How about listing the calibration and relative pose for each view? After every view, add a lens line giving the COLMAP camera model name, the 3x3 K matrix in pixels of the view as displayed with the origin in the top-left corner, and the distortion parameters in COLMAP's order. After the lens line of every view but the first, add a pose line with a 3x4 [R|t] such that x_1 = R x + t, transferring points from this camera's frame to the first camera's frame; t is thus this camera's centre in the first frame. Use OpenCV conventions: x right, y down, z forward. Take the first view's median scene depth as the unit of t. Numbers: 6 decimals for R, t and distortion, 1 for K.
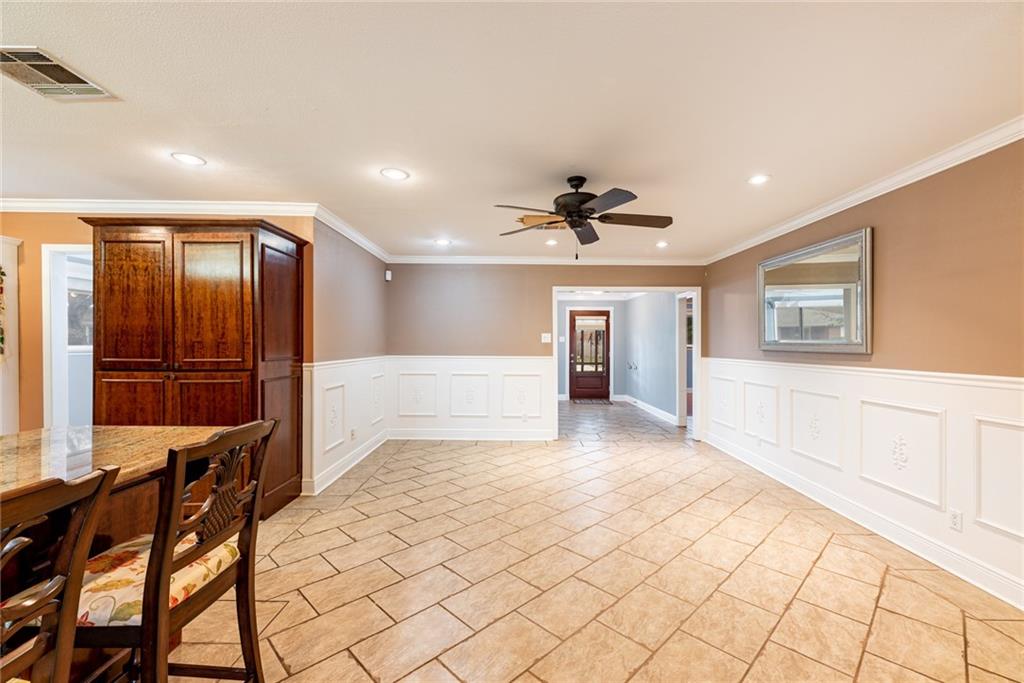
lens RADIAL K [[428.8, 0, 512.0], [0, 428.8, 341.5], [0, 0, 1]] dist [0.003261, 0.000368]
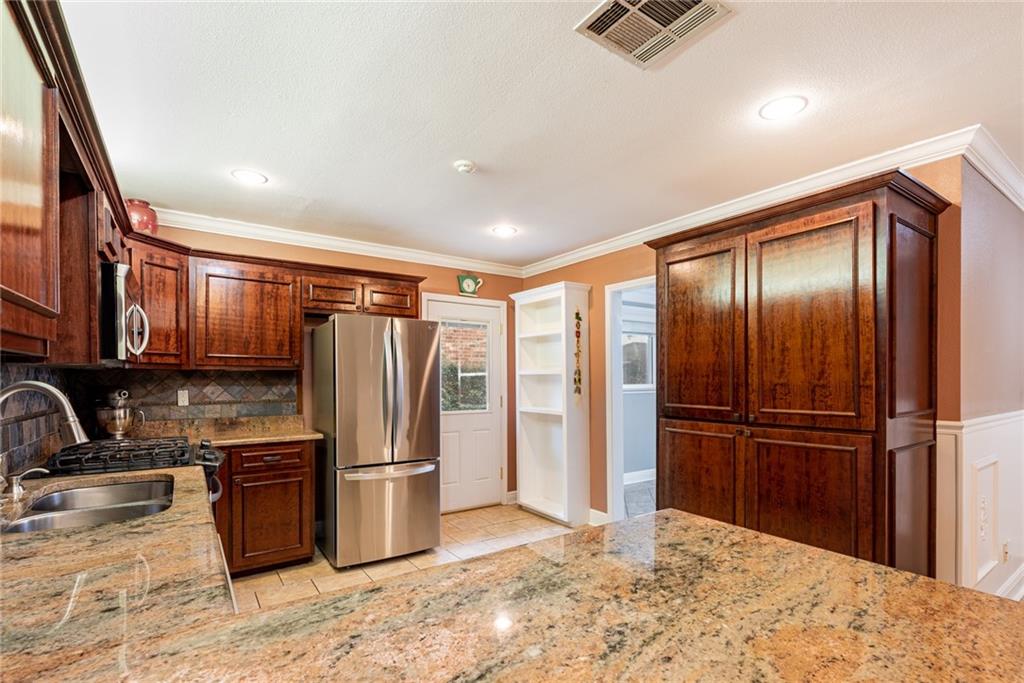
lens RADIAL K [[473.2, 0, 511.1], [0, 473.2, 380.6], [0, 0, 1]] dist [0.001327, 0.000170]
pose [[0.567723, -0.001099, -0.823219, -0.356656], [0.006993, 0.999969, 0.003488, -0.010689], [0.823190, -0.007737, 0.567713, 0.220586]]
